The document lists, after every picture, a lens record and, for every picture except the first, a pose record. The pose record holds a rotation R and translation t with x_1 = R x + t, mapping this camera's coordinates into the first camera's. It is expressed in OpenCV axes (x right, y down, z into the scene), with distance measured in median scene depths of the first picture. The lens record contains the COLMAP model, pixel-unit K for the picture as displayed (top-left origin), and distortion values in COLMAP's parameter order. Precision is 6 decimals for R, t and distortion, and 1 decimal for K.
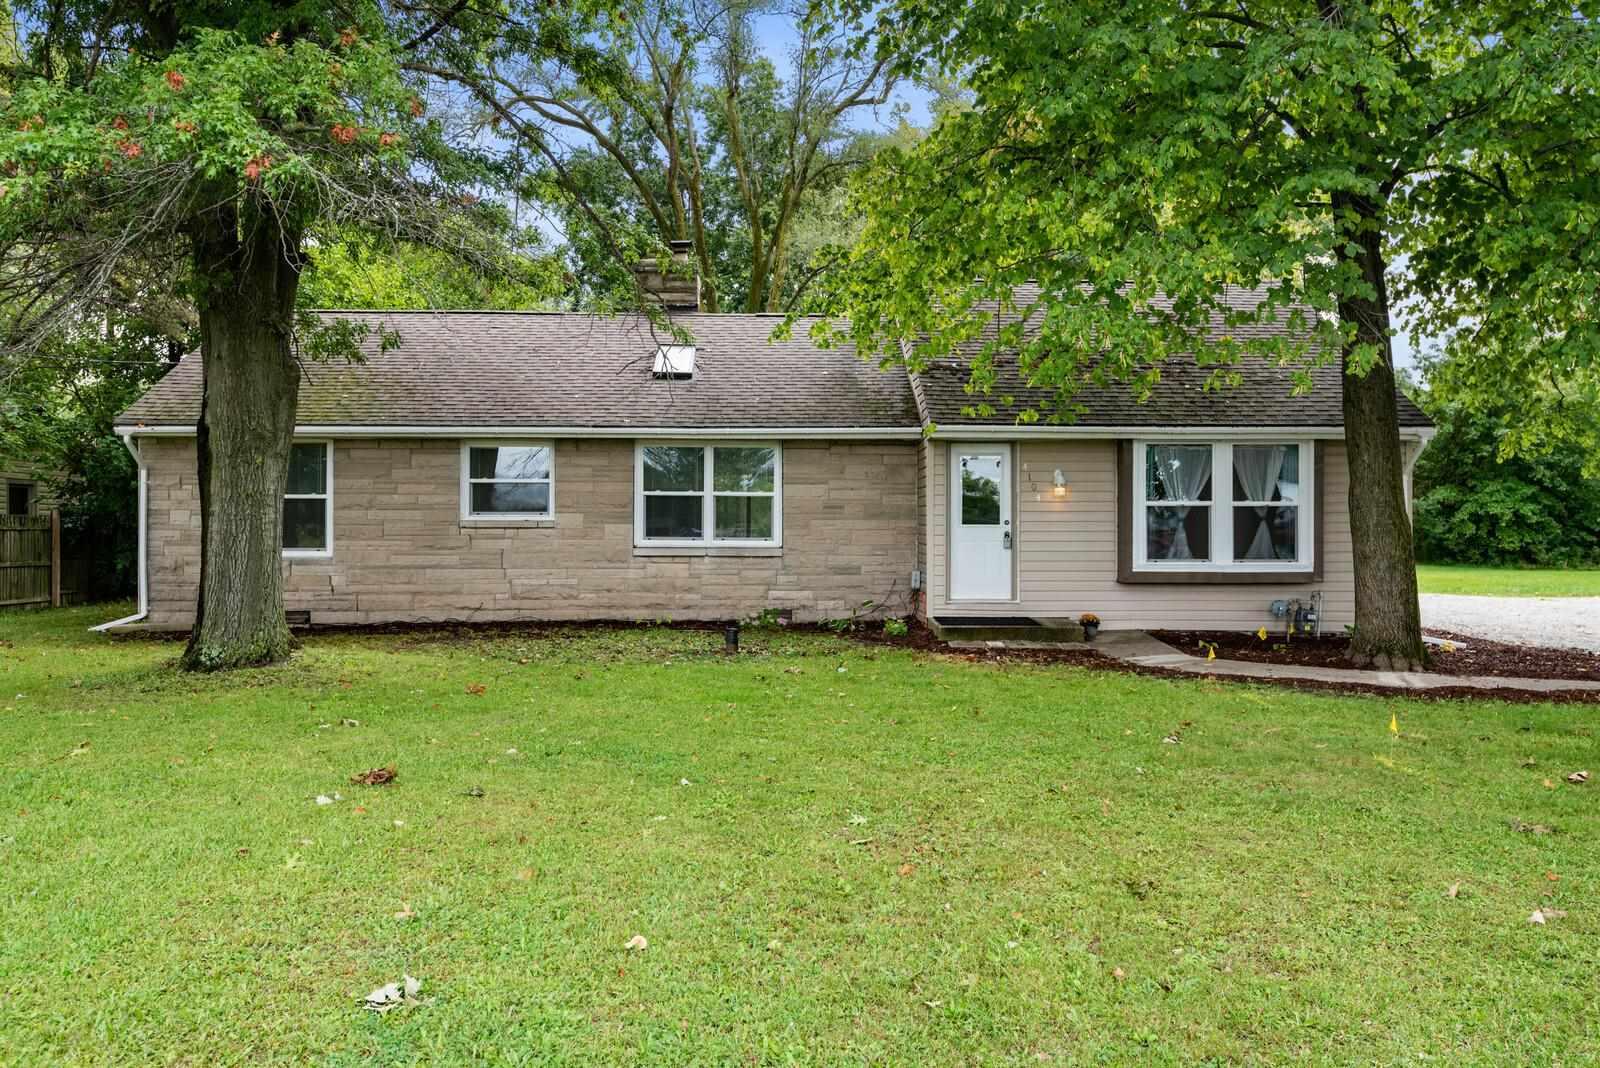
lens RADIAL K [[1328.0, 0, 800.0], [0, 1328.0, 534.0], [0, 0, 1]] dist [0.042422, -0.000386]
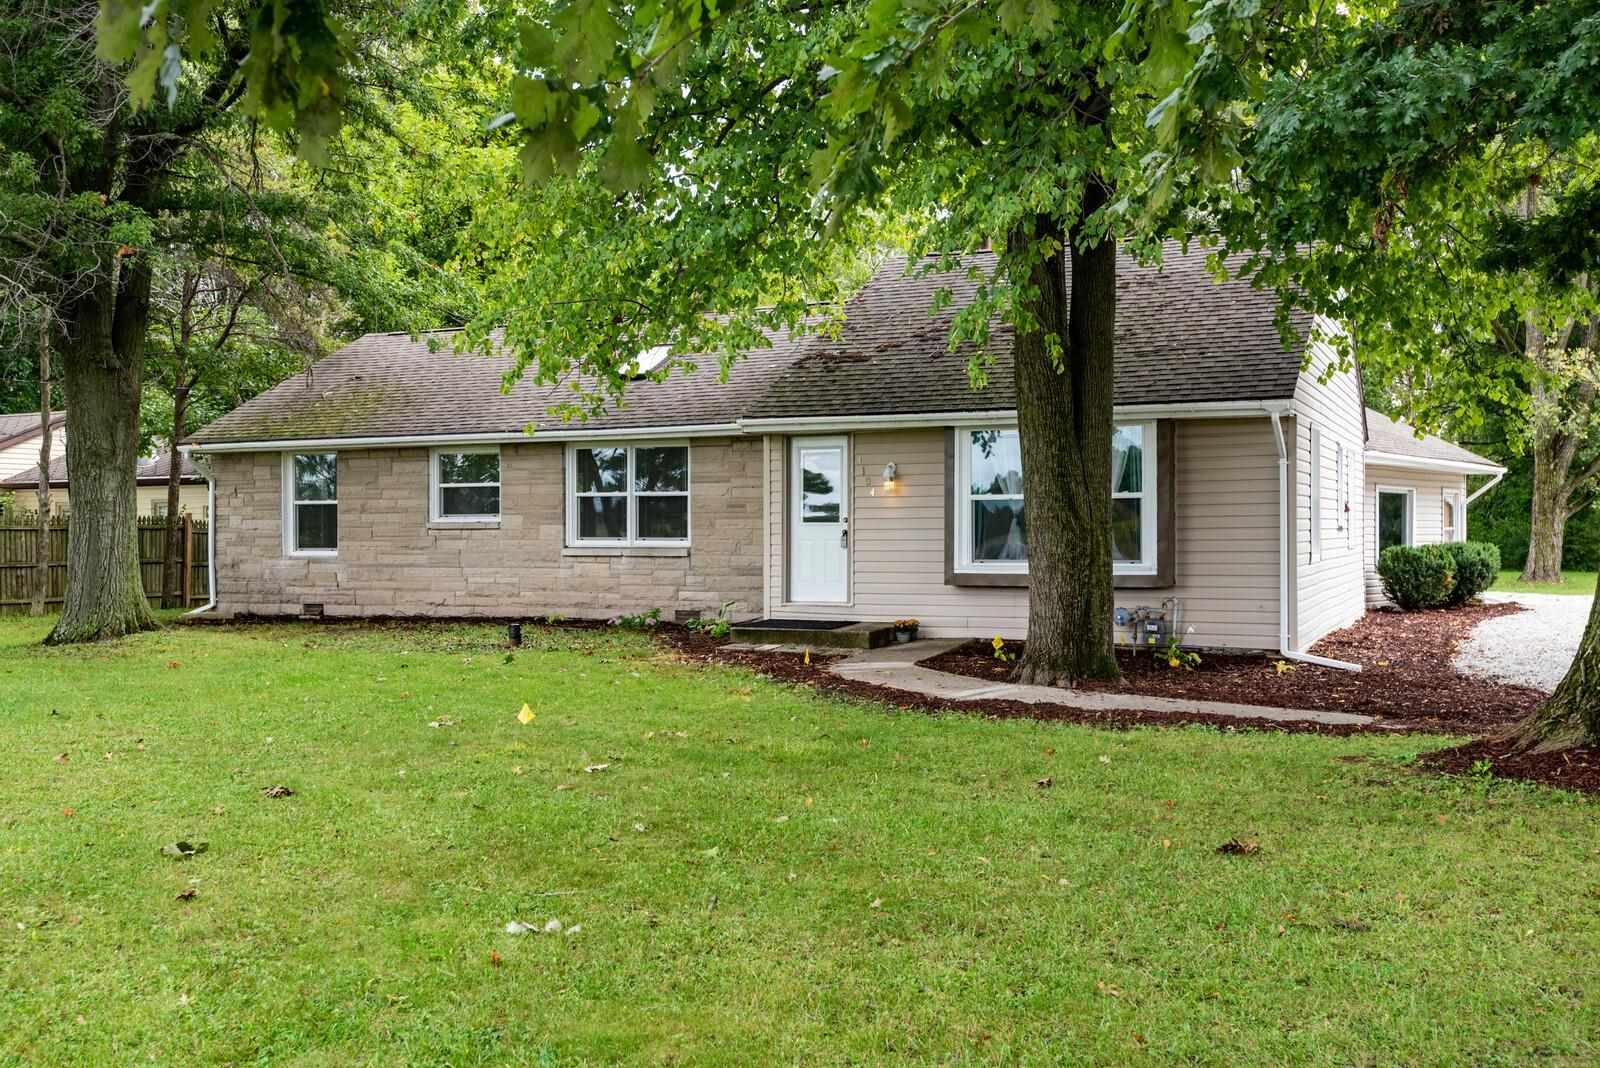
lens RADIAL K [[1546.1, 0, 800.0], [0, 1546.1, 534.0], [0, 0, 1]] dist [0.058813, 0.002089]
pose [[0.892128, -0.004656, -0.451759, 0.619030], [0.002828, 0.999985, -0.004723, 0.006247], [0.451774, 0.002936, 0.892127, 0.015749]]
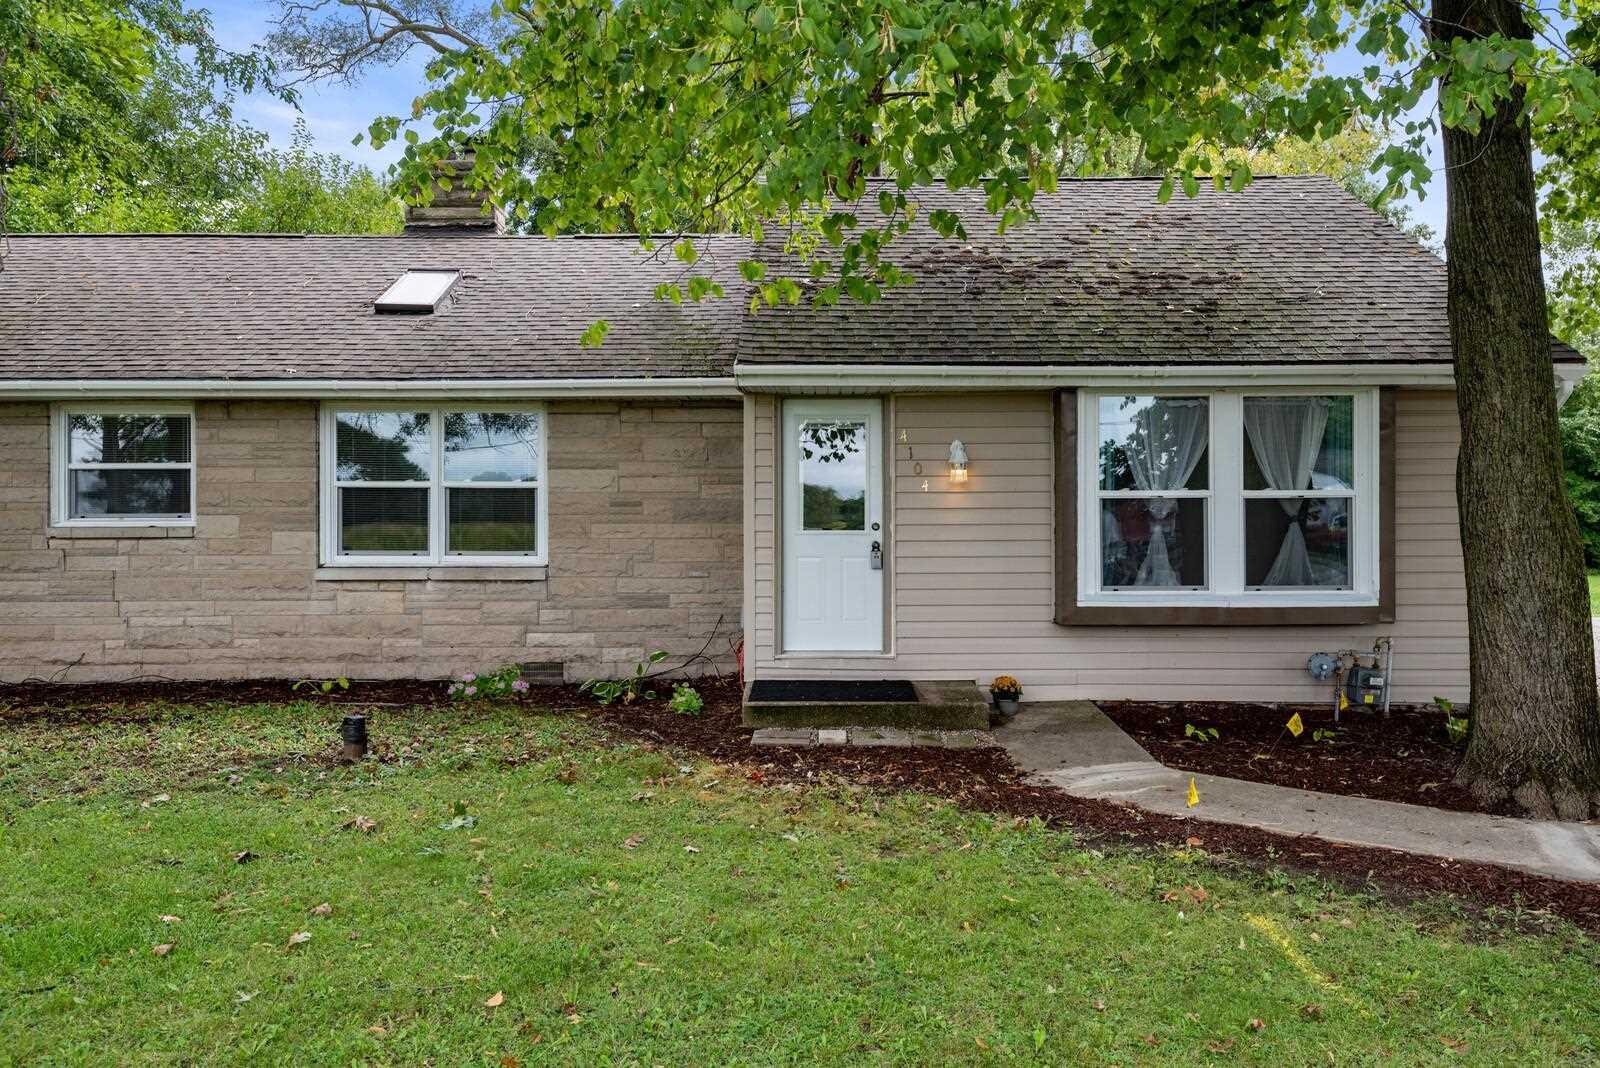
lens RADIAL K [[1287.7, 0, 800.0], [0, 1287.7, 534.0], [0, 0, 1]] dist [0.032623, 0.000642]
pose [[0.999562, -0.004431, -0.029272, 0.138094], [0.004378, 0.999989, -0.001906, -0.004266], [0.029280, 0.001777, 0.999570, 0.401033]]
